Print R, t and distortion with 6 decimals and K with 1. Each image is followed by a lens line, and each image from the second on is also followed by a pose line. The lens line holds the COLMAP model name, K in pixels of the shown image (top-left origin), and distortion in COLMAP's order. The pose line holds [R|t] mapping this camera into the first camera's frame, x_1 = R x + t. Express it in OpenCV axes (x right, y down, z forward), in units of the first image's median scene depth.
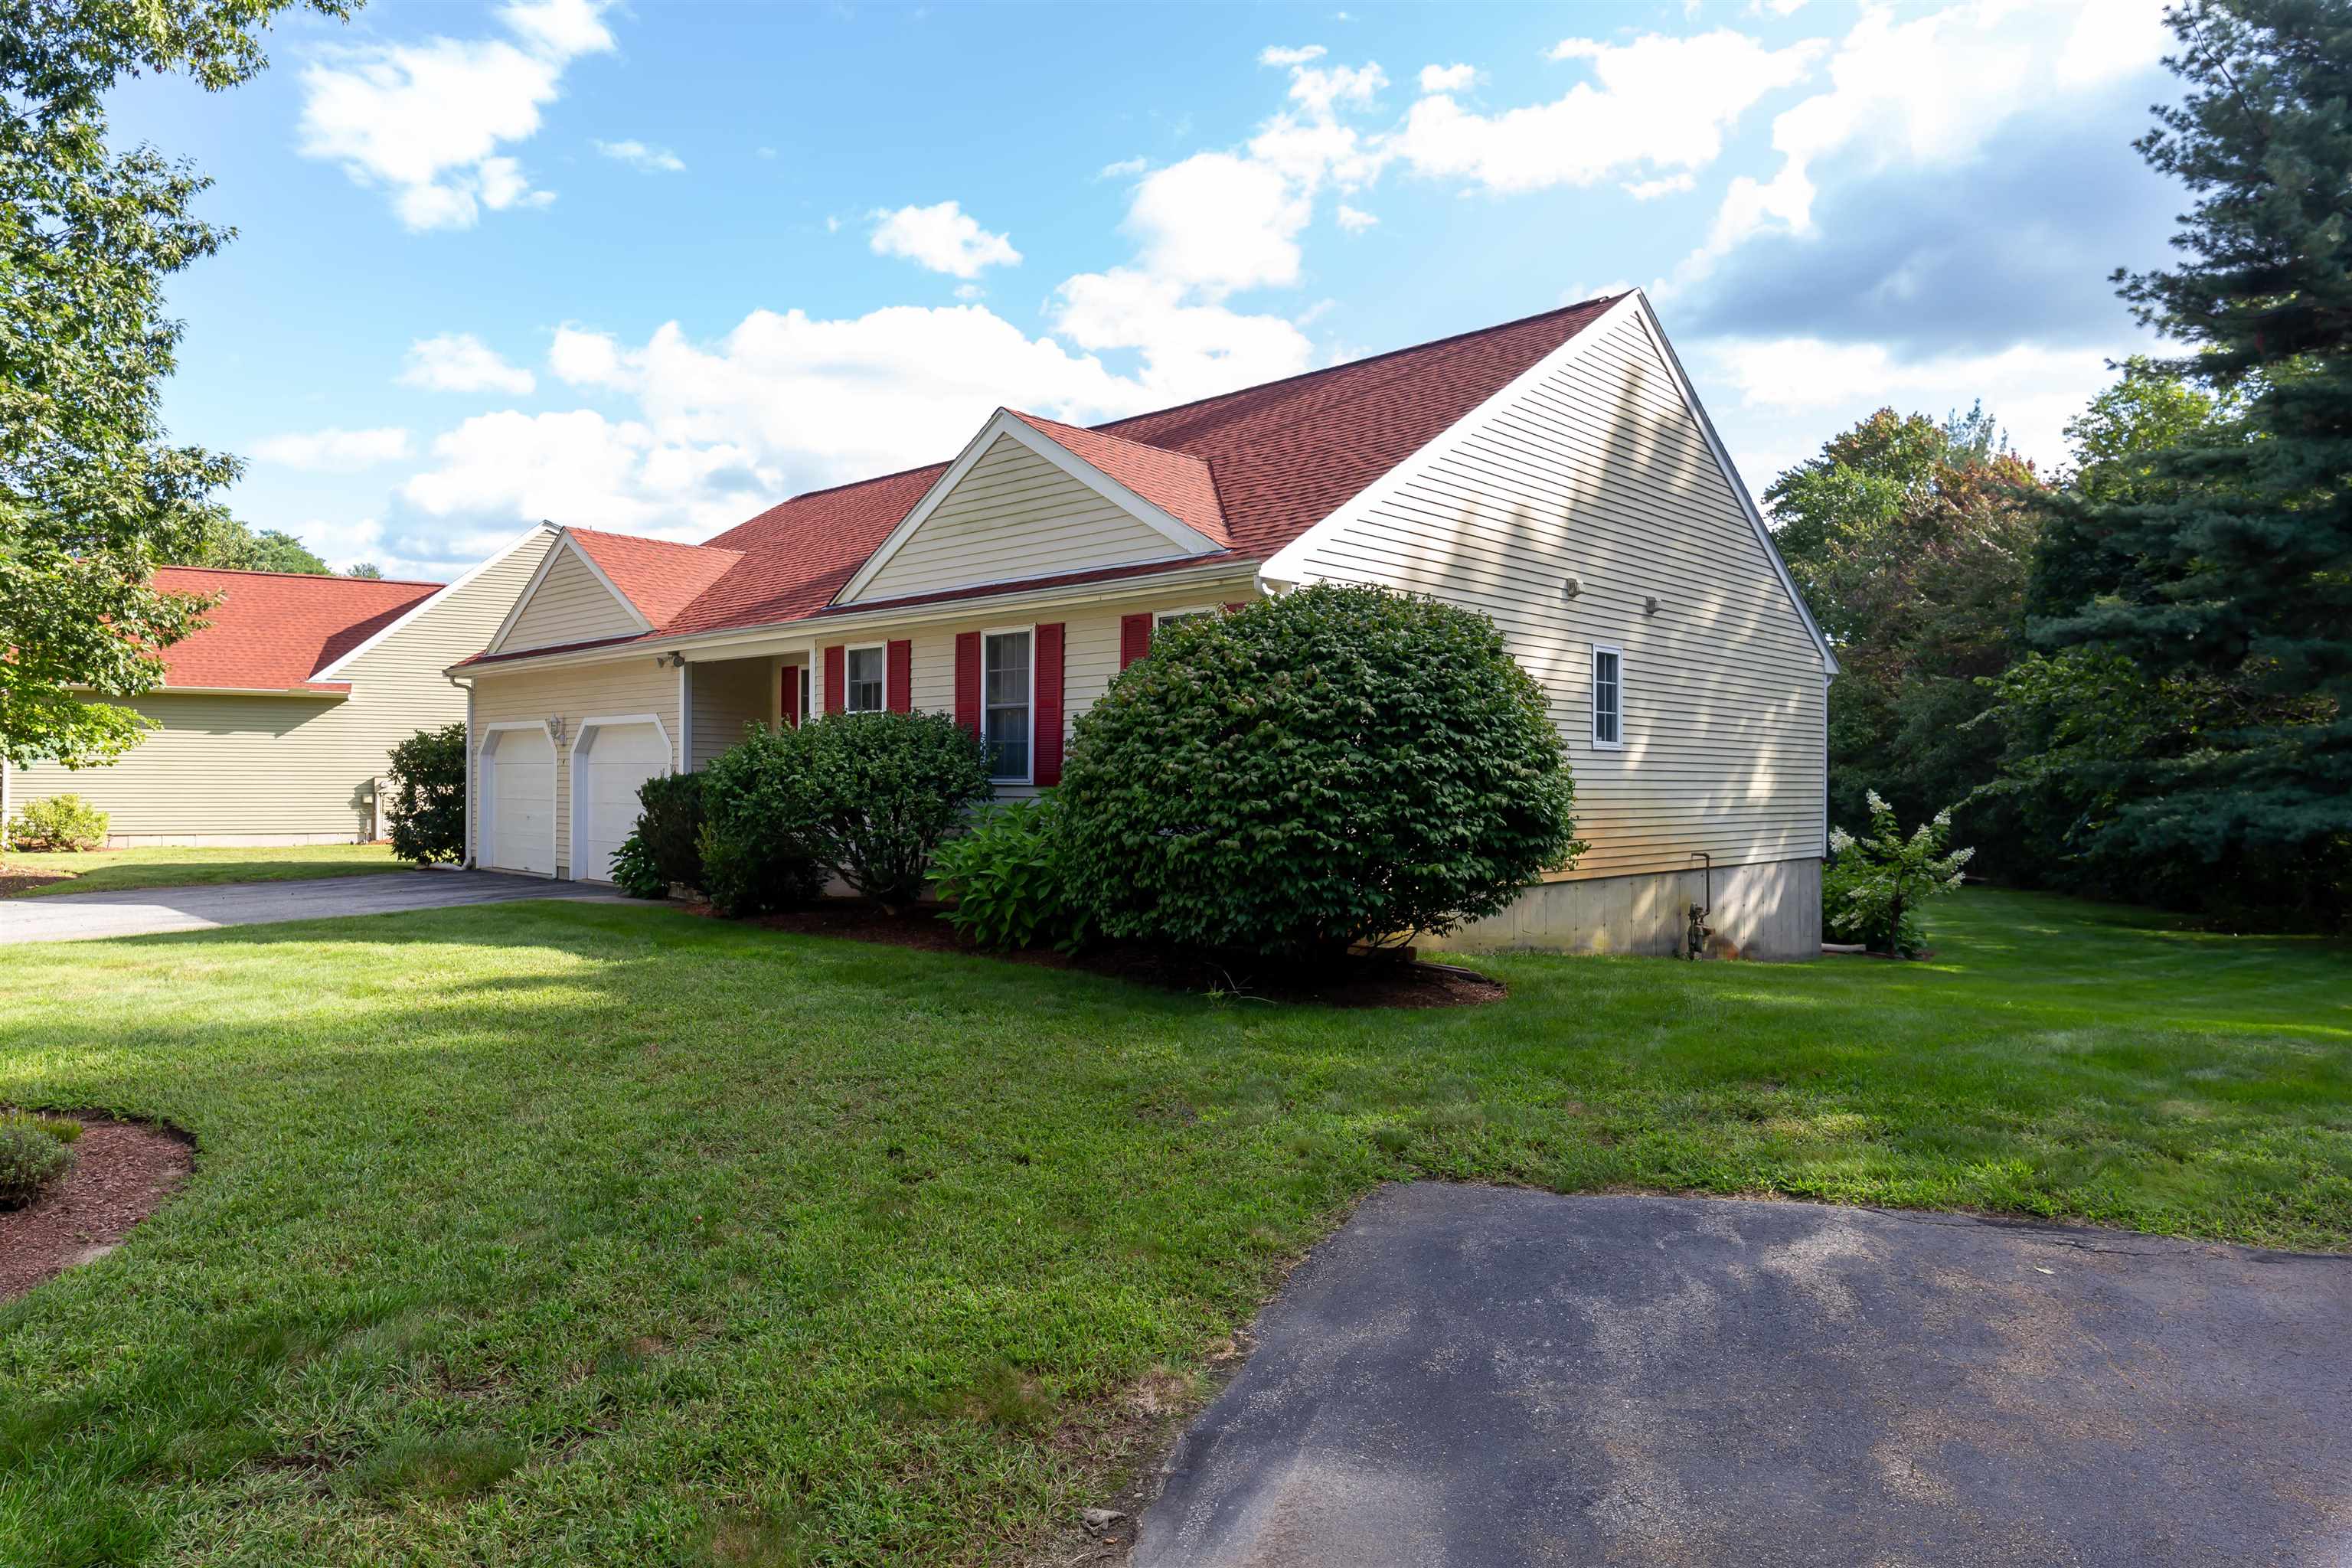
lens RADIAL K [[1397.3, 0, 1177.9], [0, 1397.3, 790.7], [0, 0, 1]] dist [-0.002138, -0.003021]
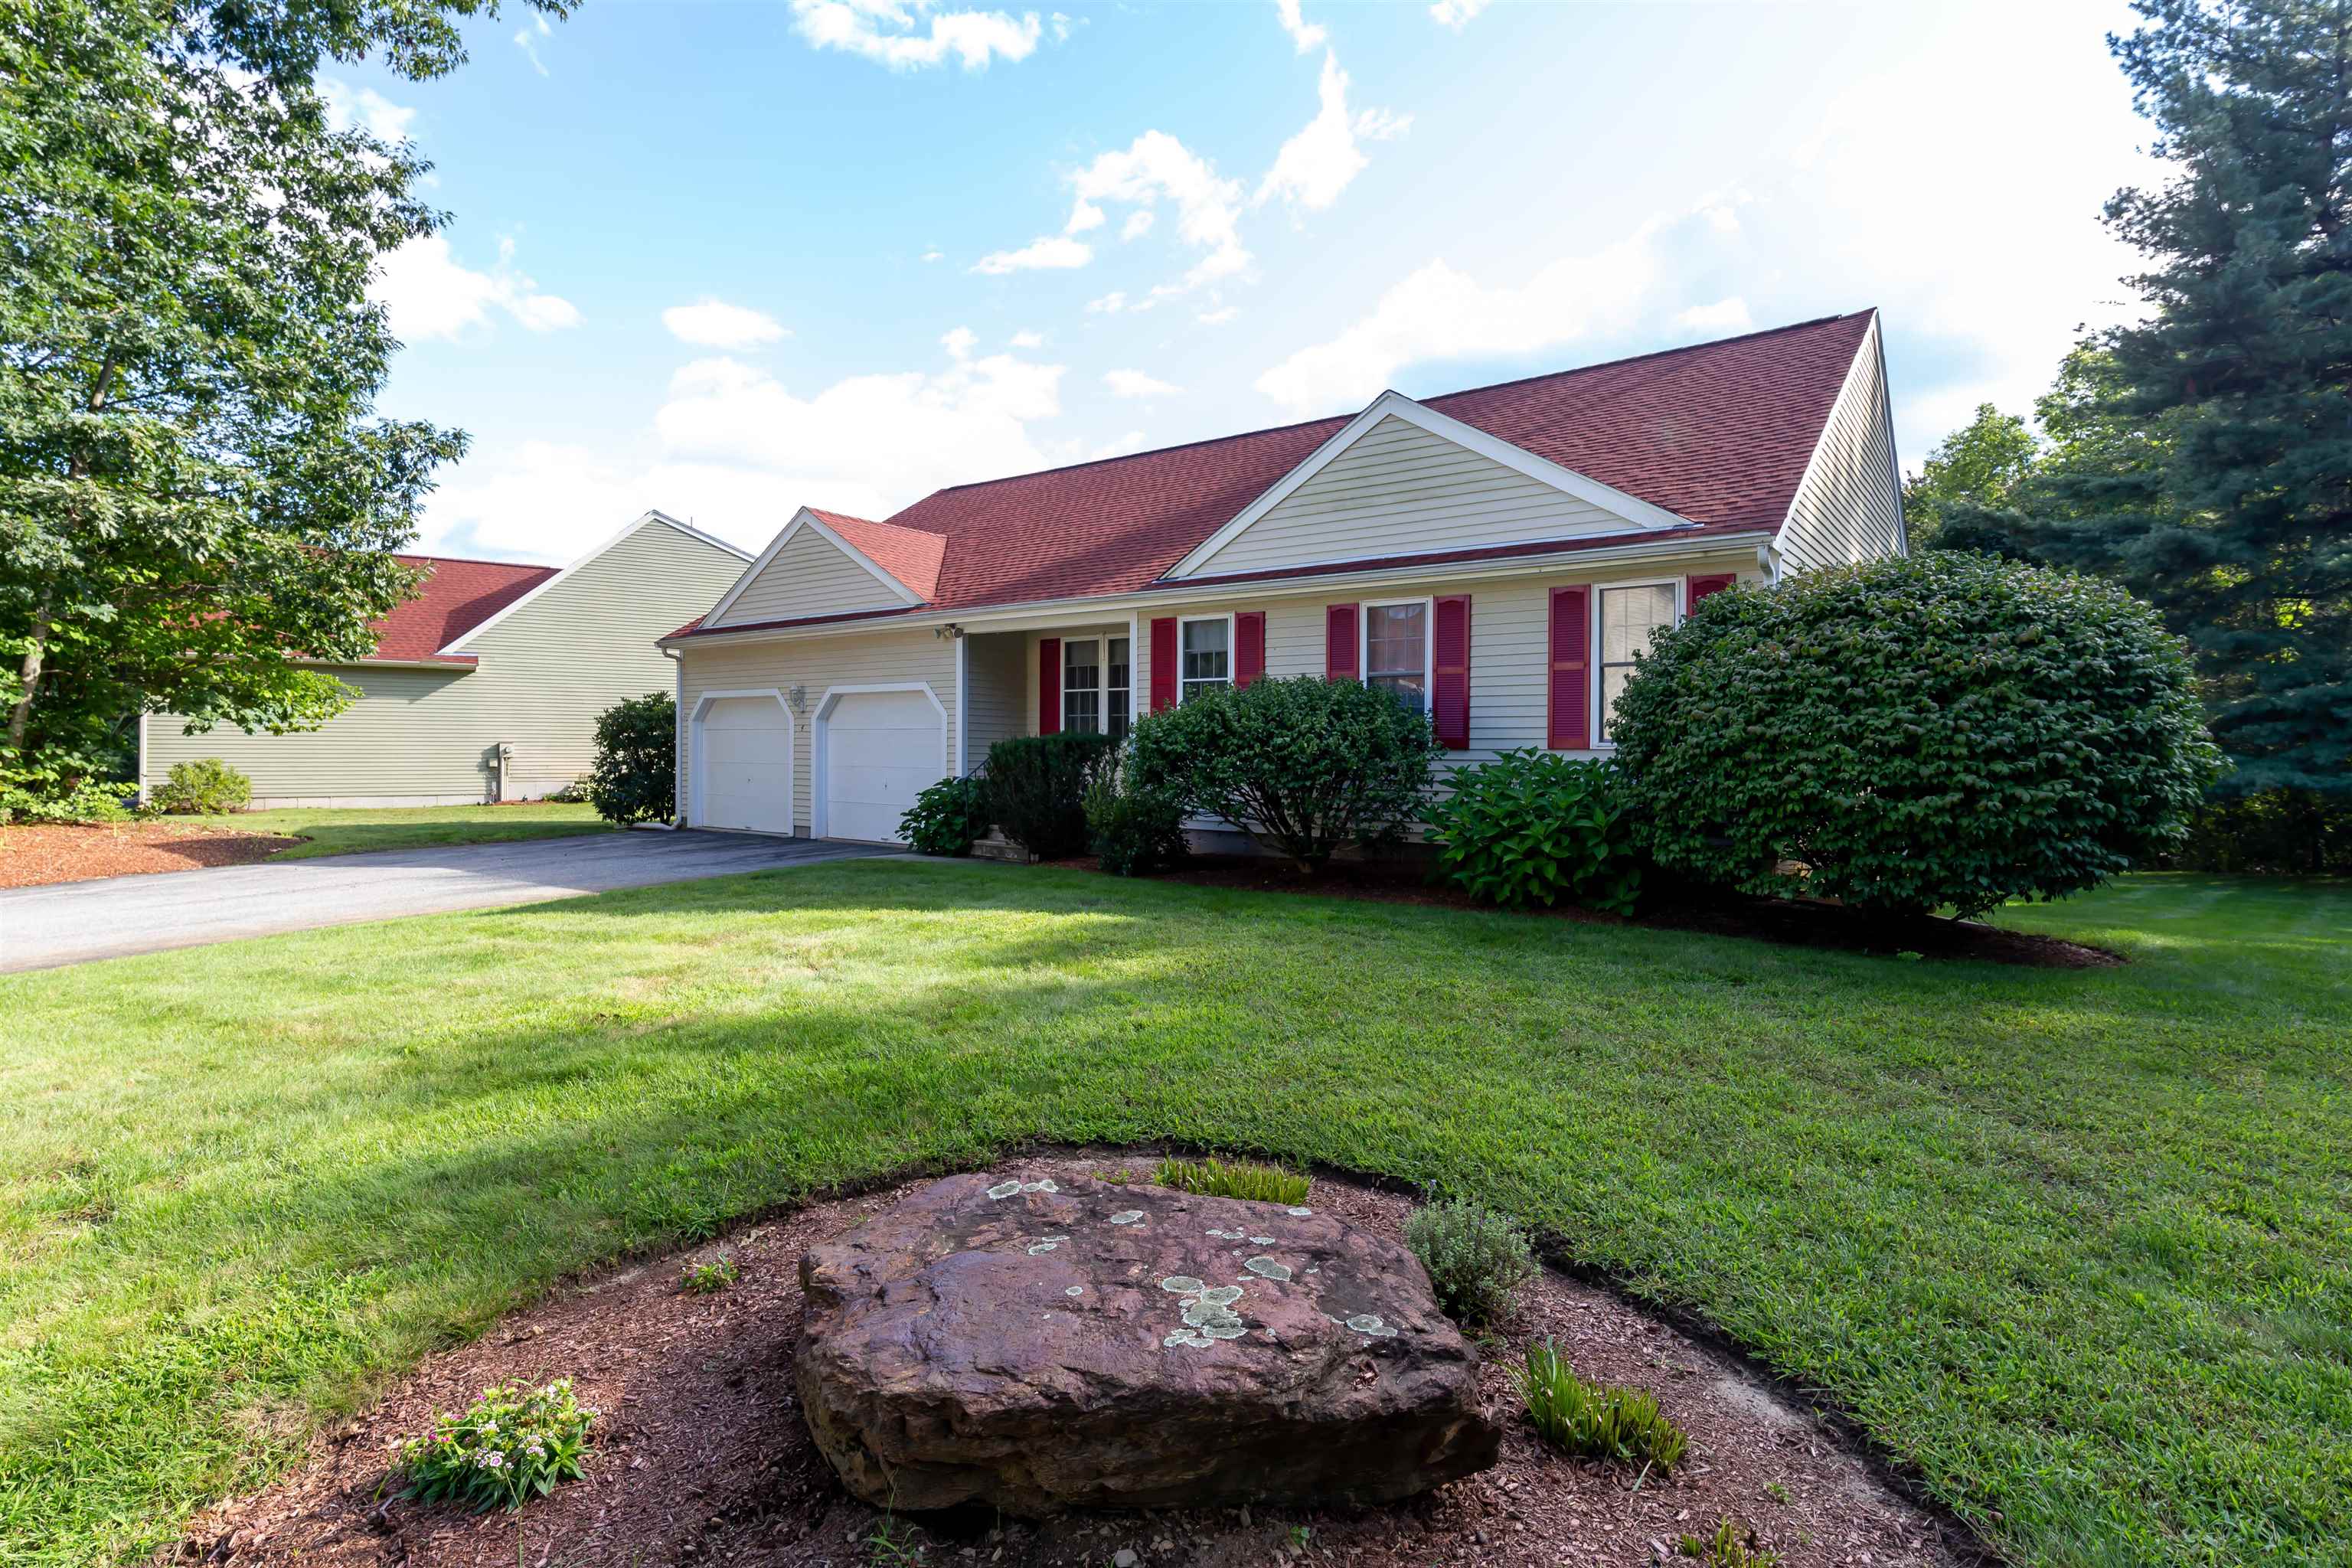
lens RADIAL K [[1151.4, 0, 1175.7], [0, 1151.4, 763.7], [0, 0, 1]] dist [0.001220, 0.000070]
pose [[0.994852, -0.000893, 0.101339, -0.238760], [0.000249, 0.999980, 0.006366, 0.001313], [-0.101343, -0.006308, 0.994832, 0.094103]]
